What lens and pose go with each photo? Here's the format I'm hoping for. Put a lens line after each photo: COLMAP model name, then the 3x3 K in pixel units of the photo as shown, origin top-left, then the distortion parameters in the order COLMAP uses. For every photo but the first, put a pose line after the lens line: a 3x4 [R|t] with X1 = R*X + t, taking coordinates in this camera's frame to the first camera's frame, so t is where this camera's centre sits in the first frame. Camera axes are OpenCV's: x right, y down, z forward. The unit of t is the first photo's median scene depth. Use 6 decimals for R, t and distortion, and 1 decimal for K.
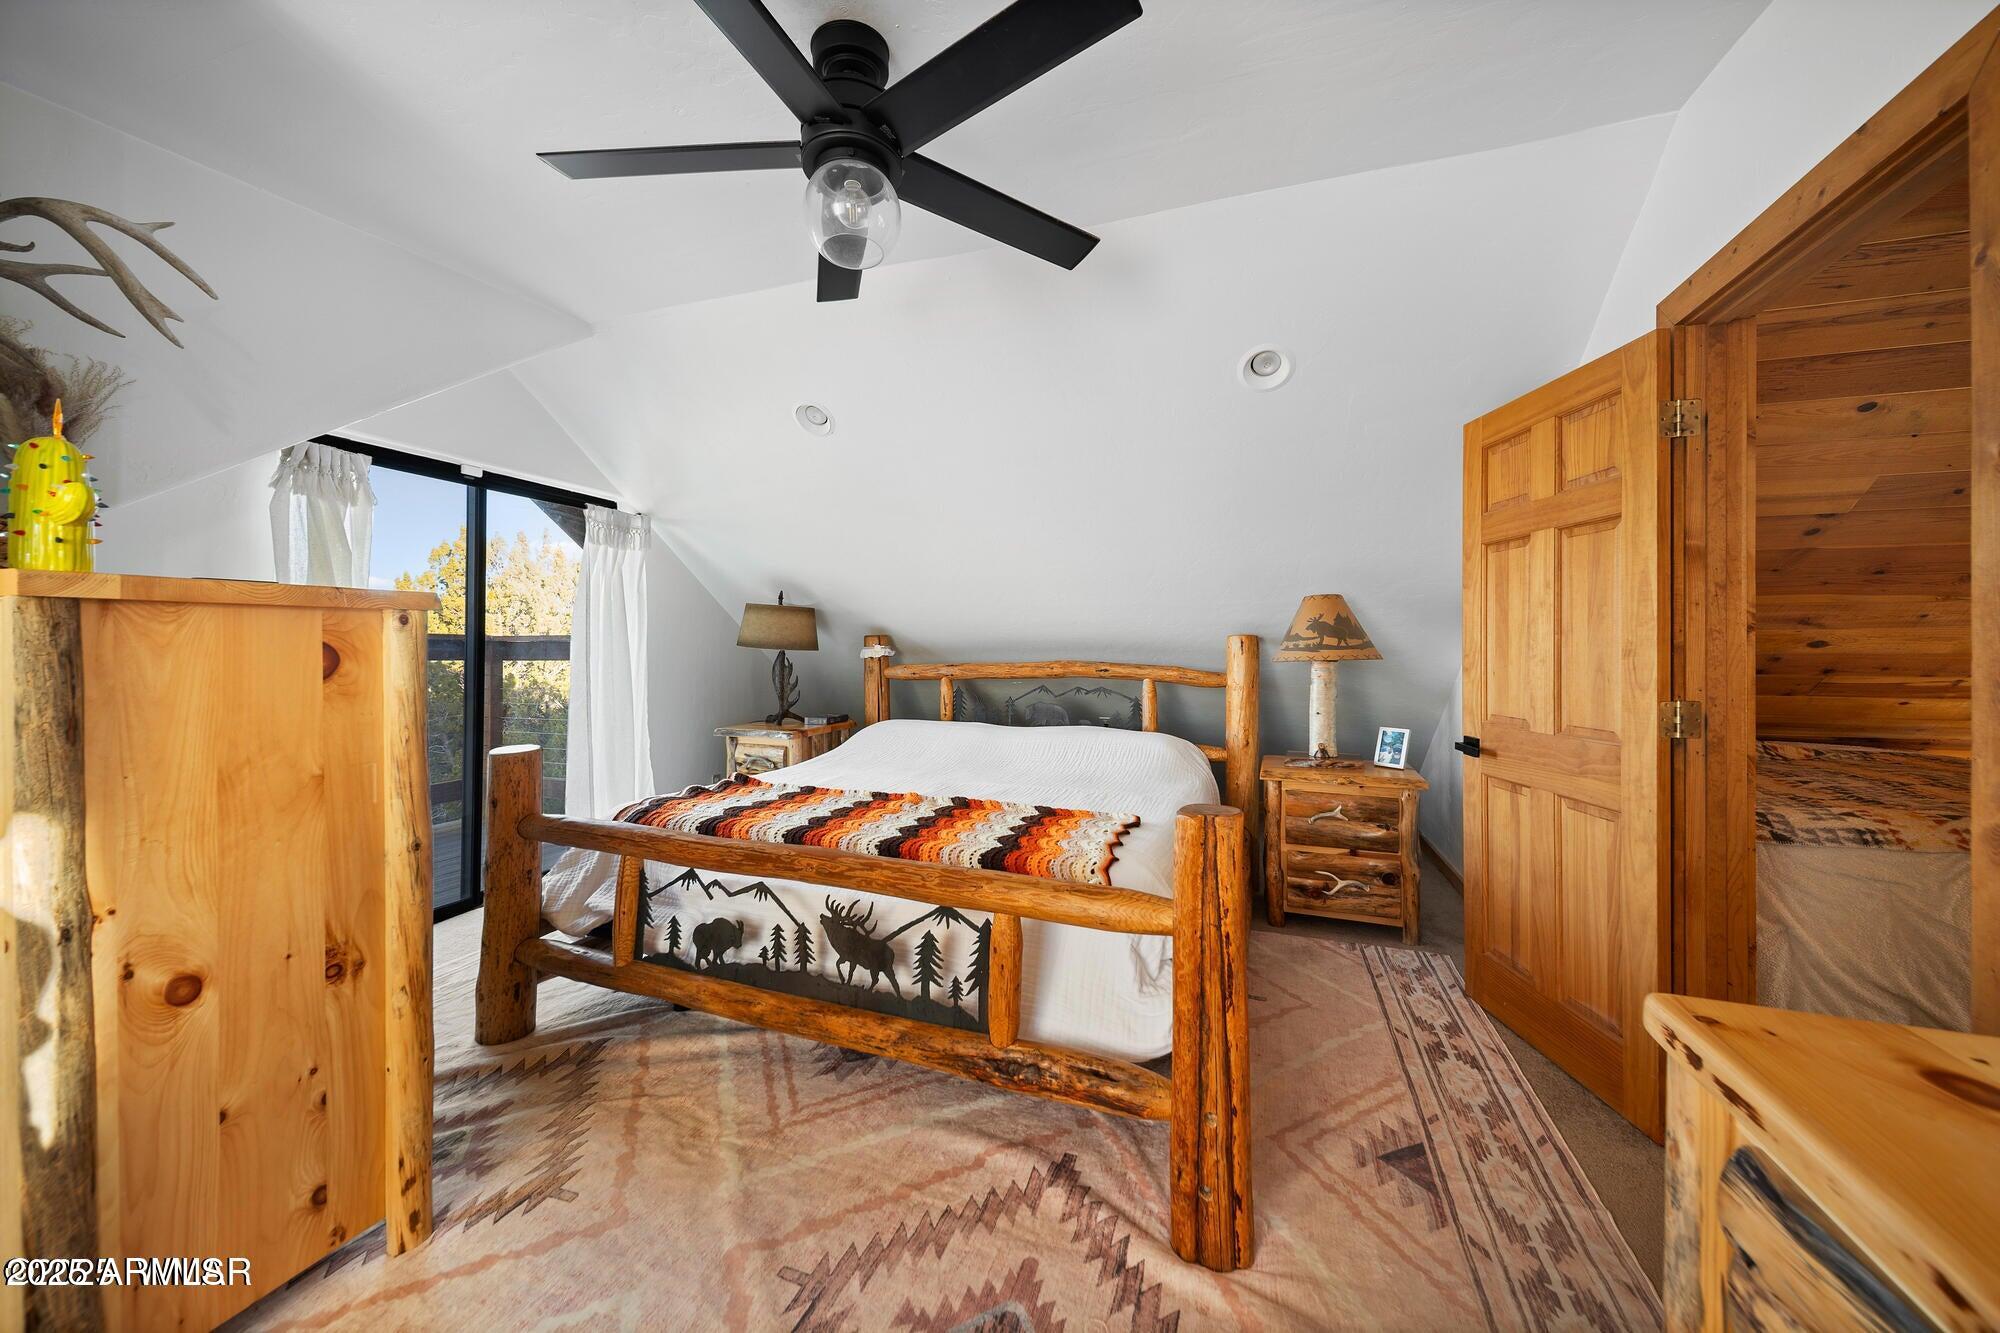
lens RADIAL K [[726.2, 0, 988.6], [0, 726.2, 652.1], [0, 0, 1]] dist [0.000928, -0.001677]
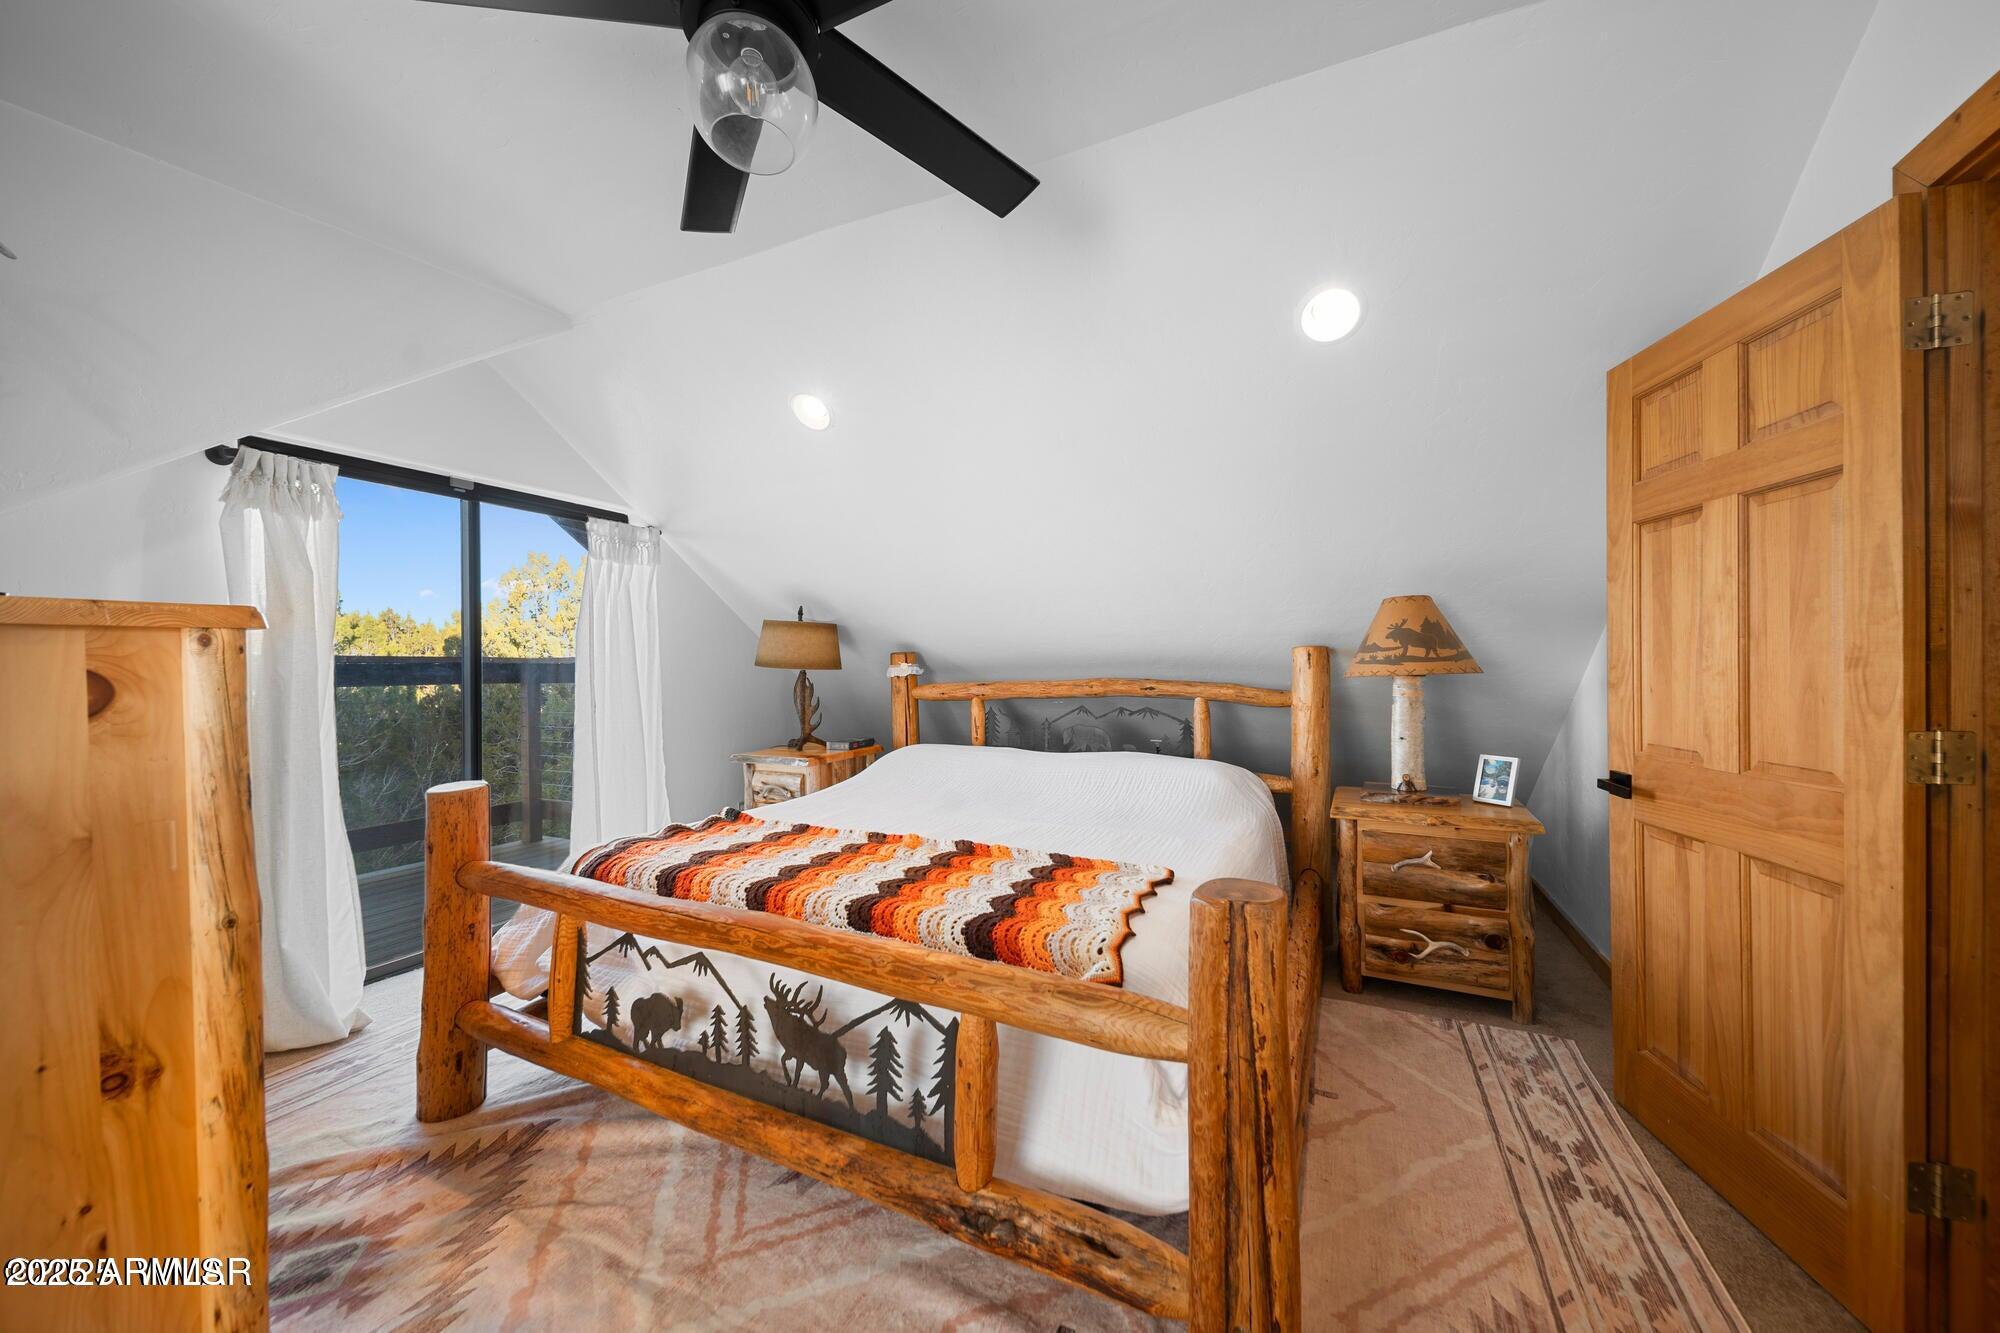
lens RADIAL K [[726.2, 0, 1003.2], [0, 726.2, 673.4], [0, 0, 1]] dist [0.000928, -0.001677]
pose [[0.996773, -0.011703, -0.079420, 0.105689], [0.012284, 0.999901, 0.006828, -0.002614], [0.079332, -0.007782, 0.996818, 0.219570]]
